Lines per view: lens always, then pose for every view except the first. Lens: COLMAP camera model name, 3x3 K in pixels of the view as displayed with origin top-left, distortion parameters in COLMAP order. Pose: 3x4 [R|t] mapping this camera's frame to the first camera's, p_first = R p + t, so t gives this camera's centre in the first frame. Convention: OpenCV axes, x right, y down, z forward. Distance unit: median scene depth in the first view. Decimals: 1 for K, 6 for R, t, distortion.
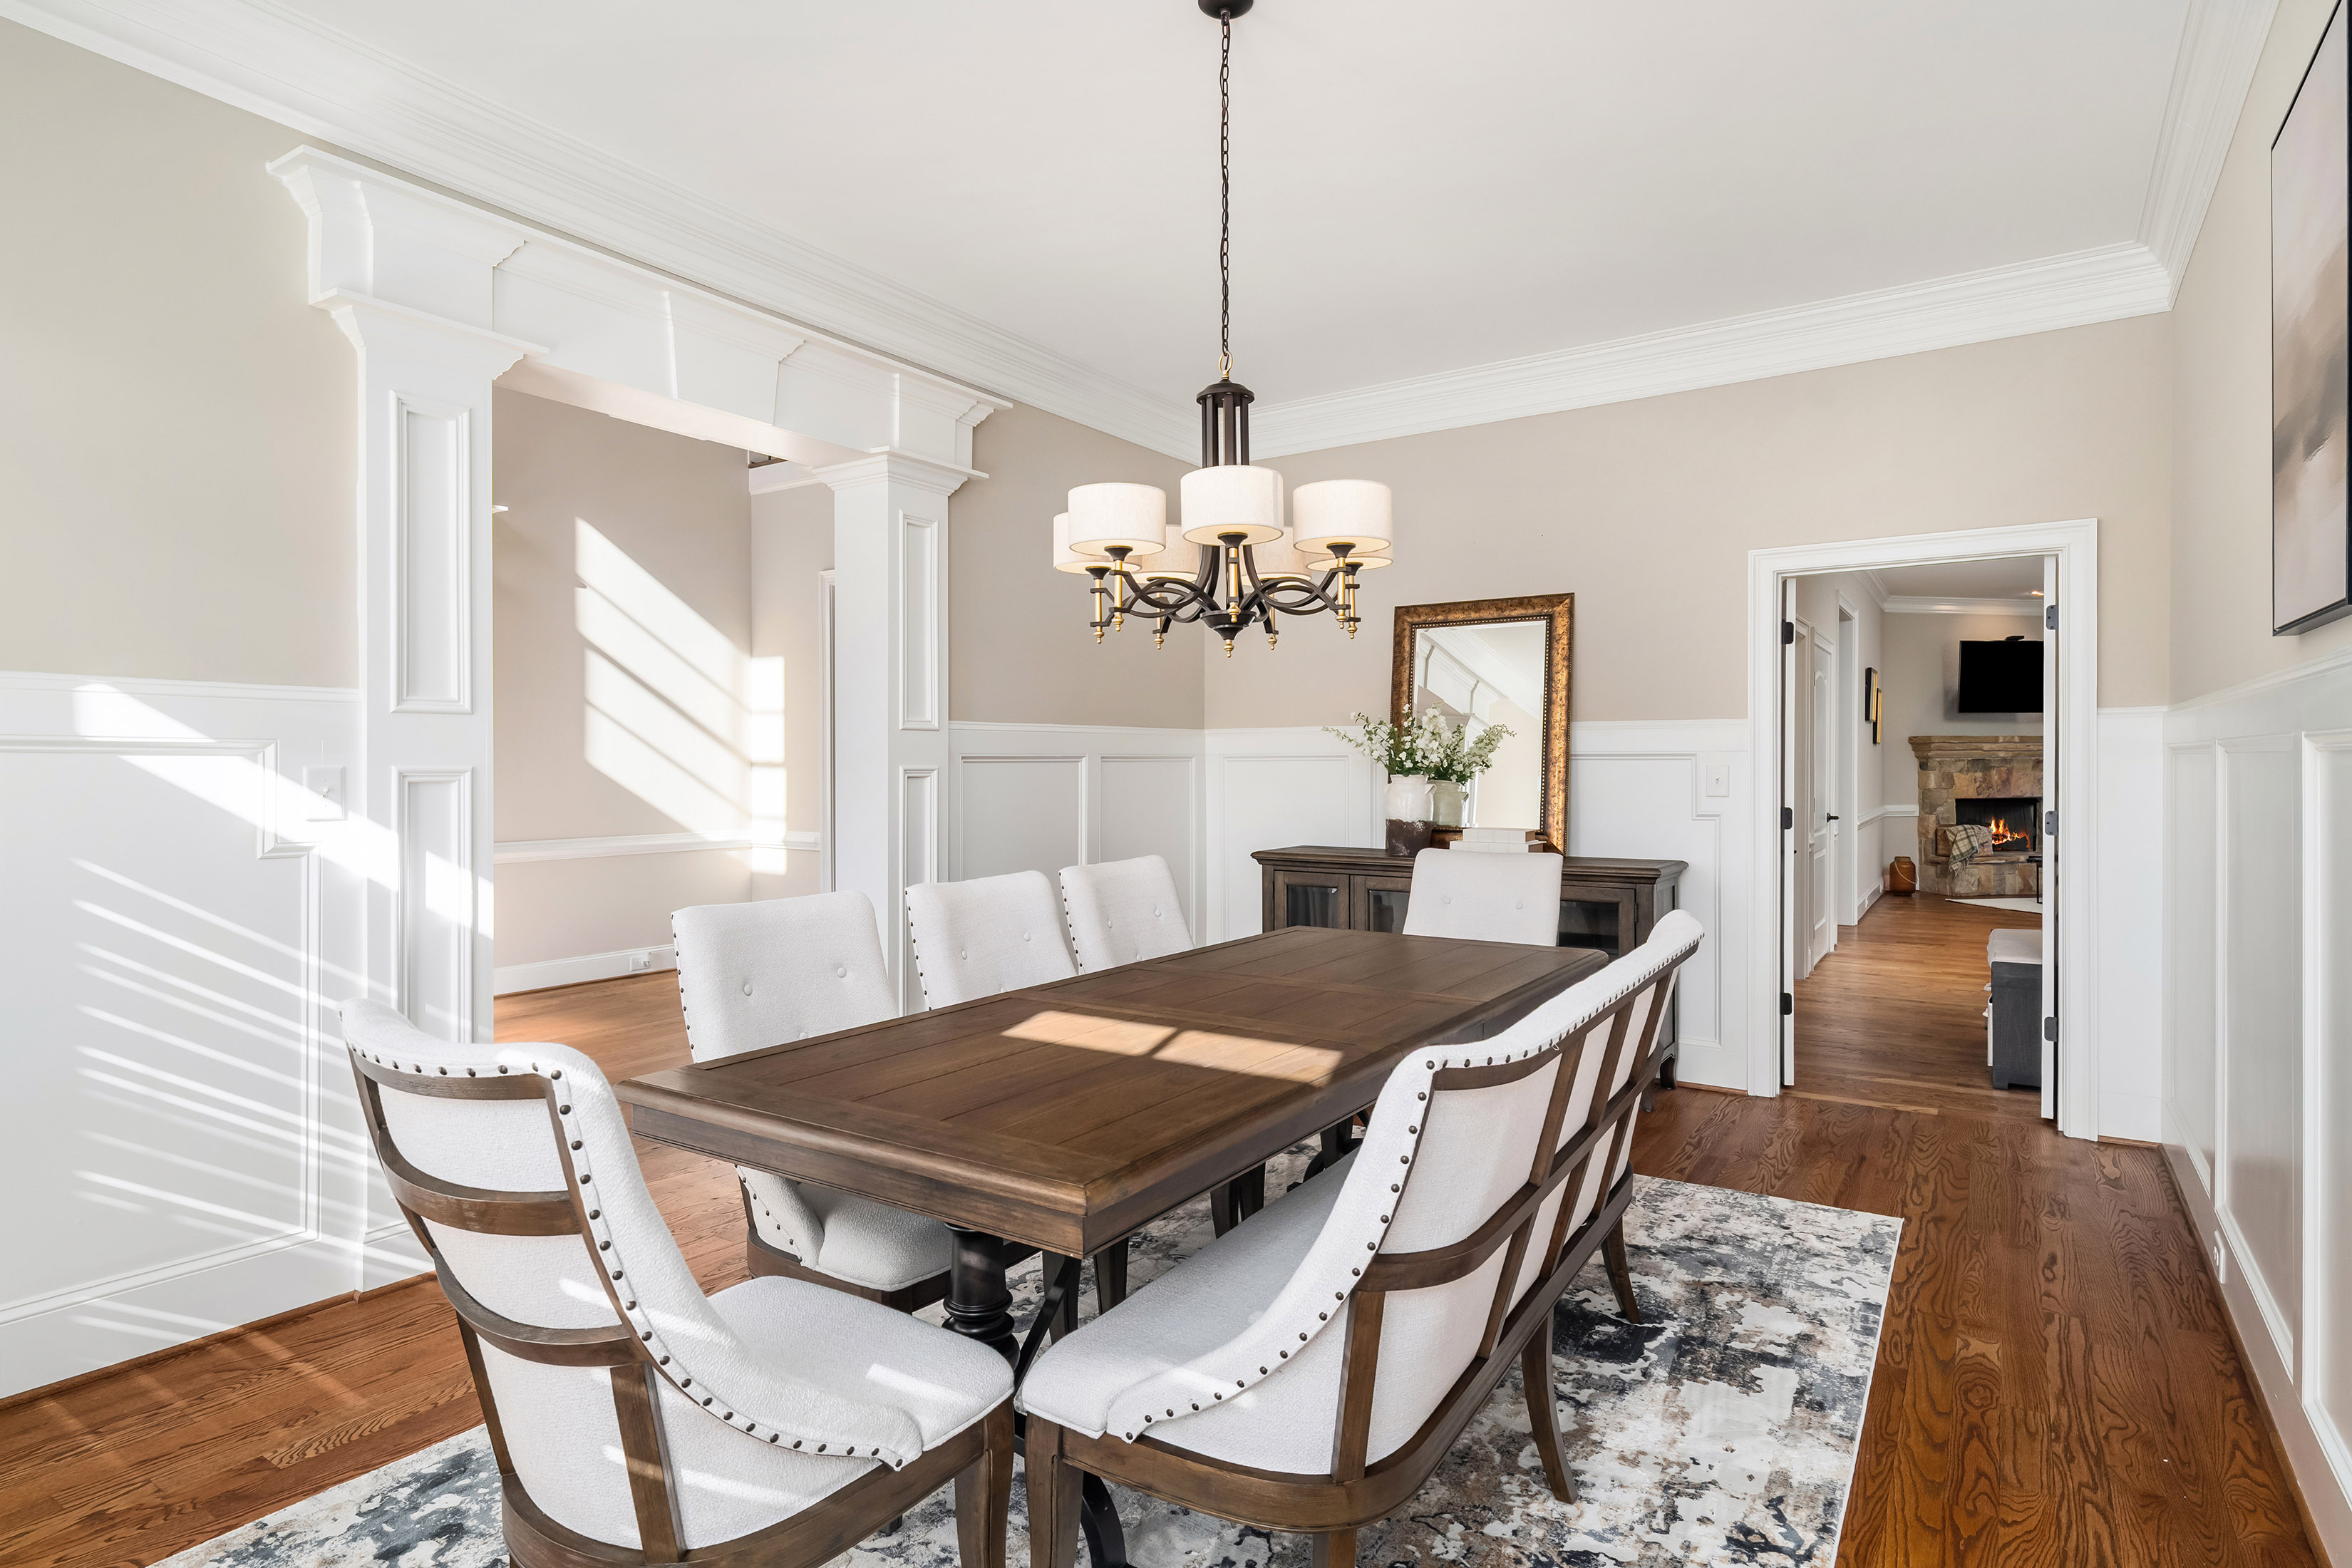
lens RADIAL K [[1236.6, 0, 1179.5], [0, 1236.6, 773.5], [0, 0, 1]] dist [0.005645, -0.002888]
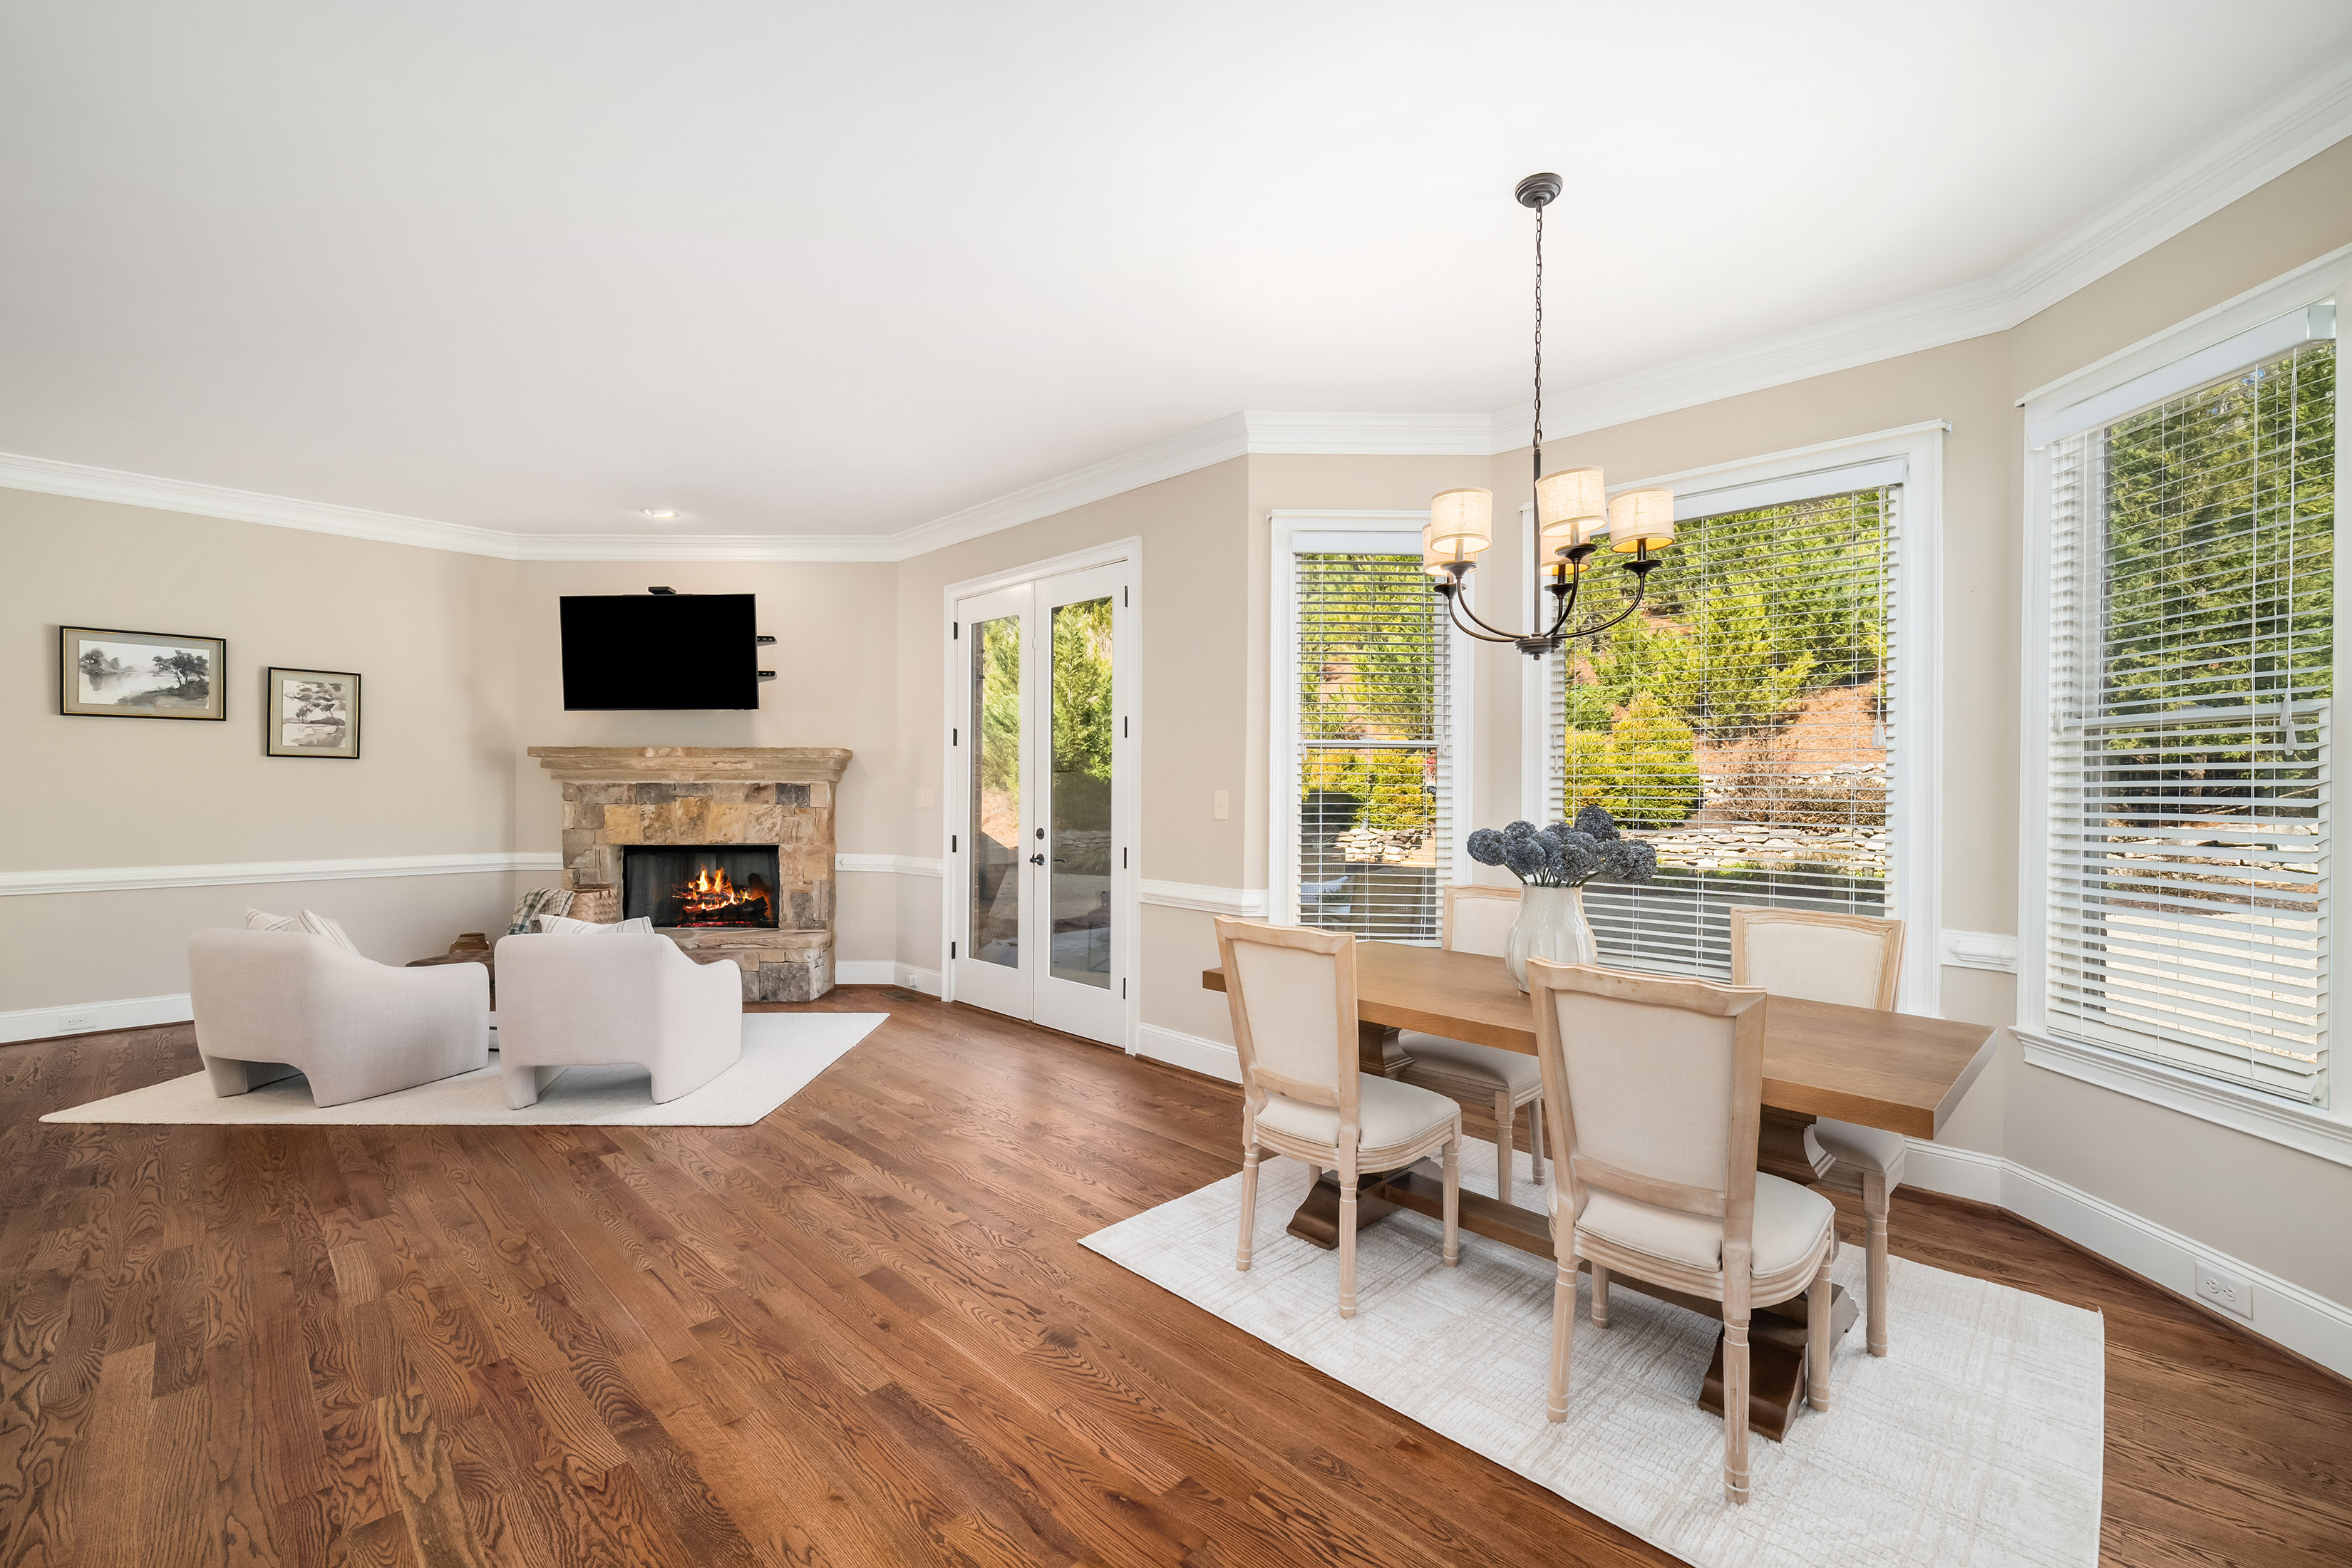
lens RADIAL K [[960.8, 0, 1179.6], [0, 960.8, 788.3], [0, 0, 1]] dist [-0.002171, -0.000118]
pose [[0.981861, 0.007490, -0.189452, 1.009617], [-0.007654, 0.999971, -0.000138, -0.011222], [0.189445, 0.001585, 0.981890, 0.565467]]
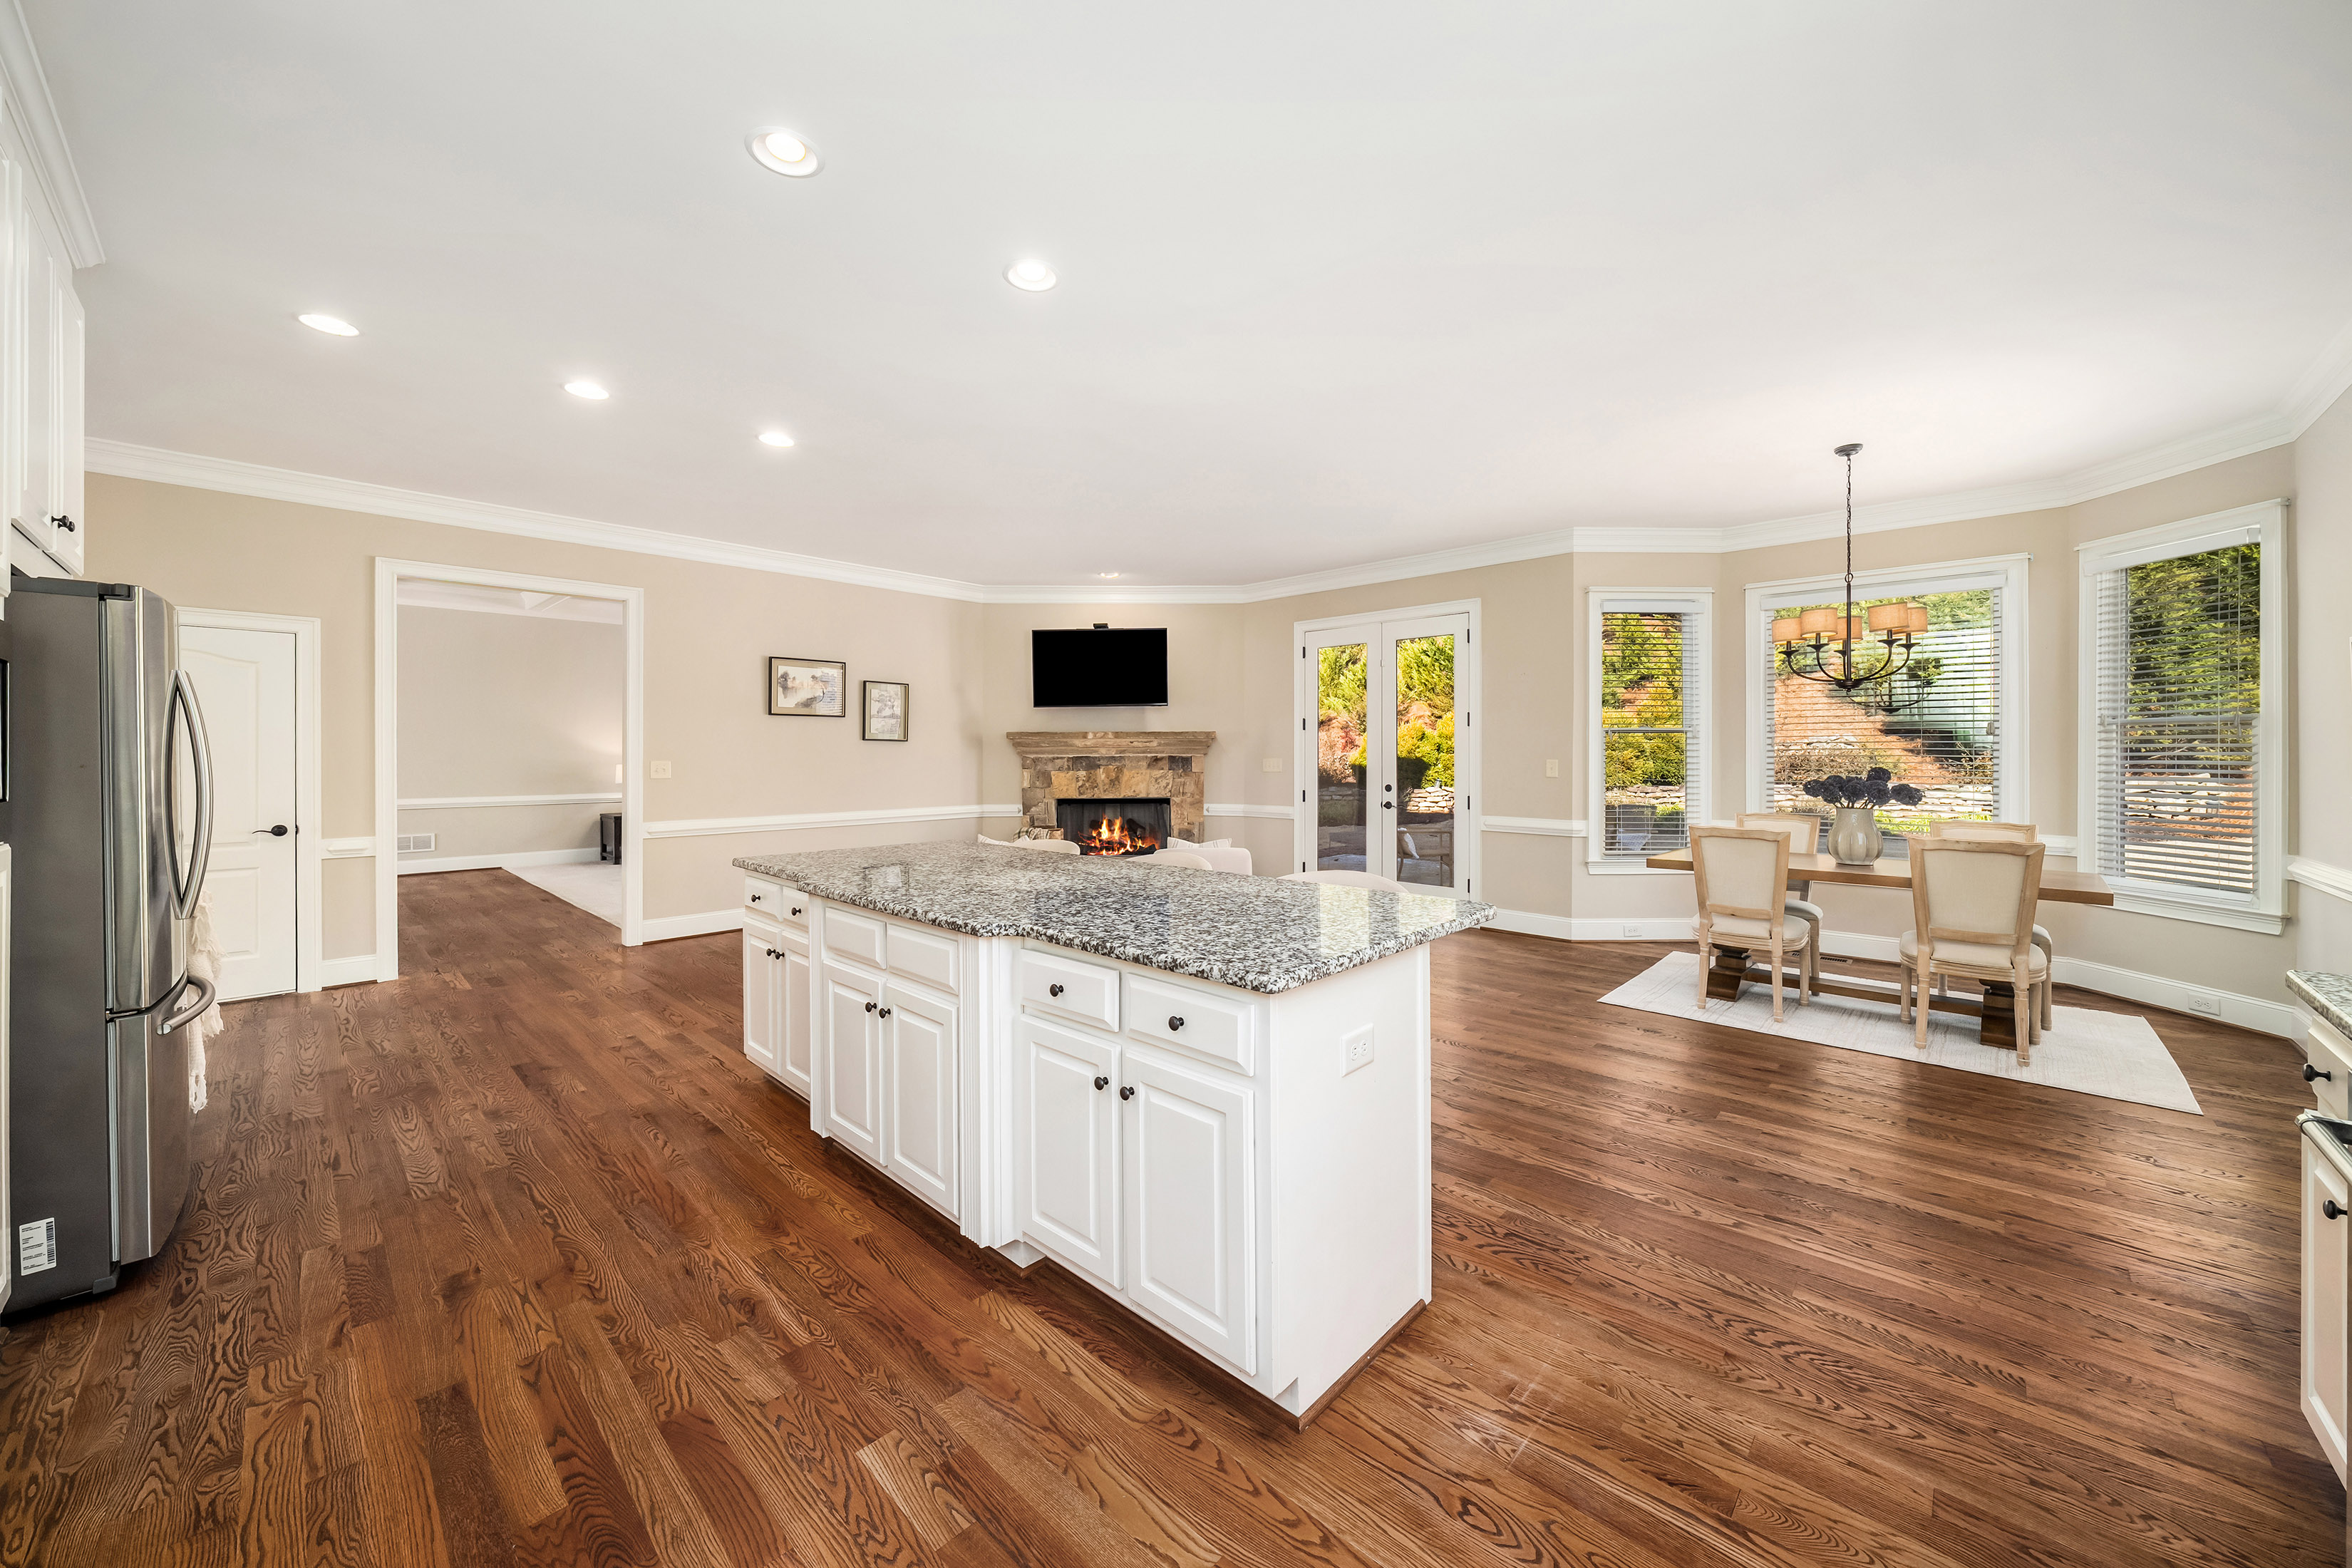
lens RADIAL K [[844.1, 0, 1177.7], [0, 844.1, 755.5], [0, 0, 1]] dist [-0.000964, 0.000296]
pose [[0.984943, 0.001520, -0.172872, 0.828009], [-0.001442, 0.999999, 0.000576, -0.012986], [0.172873, -0.000318, 0.984944, 0.384642]]
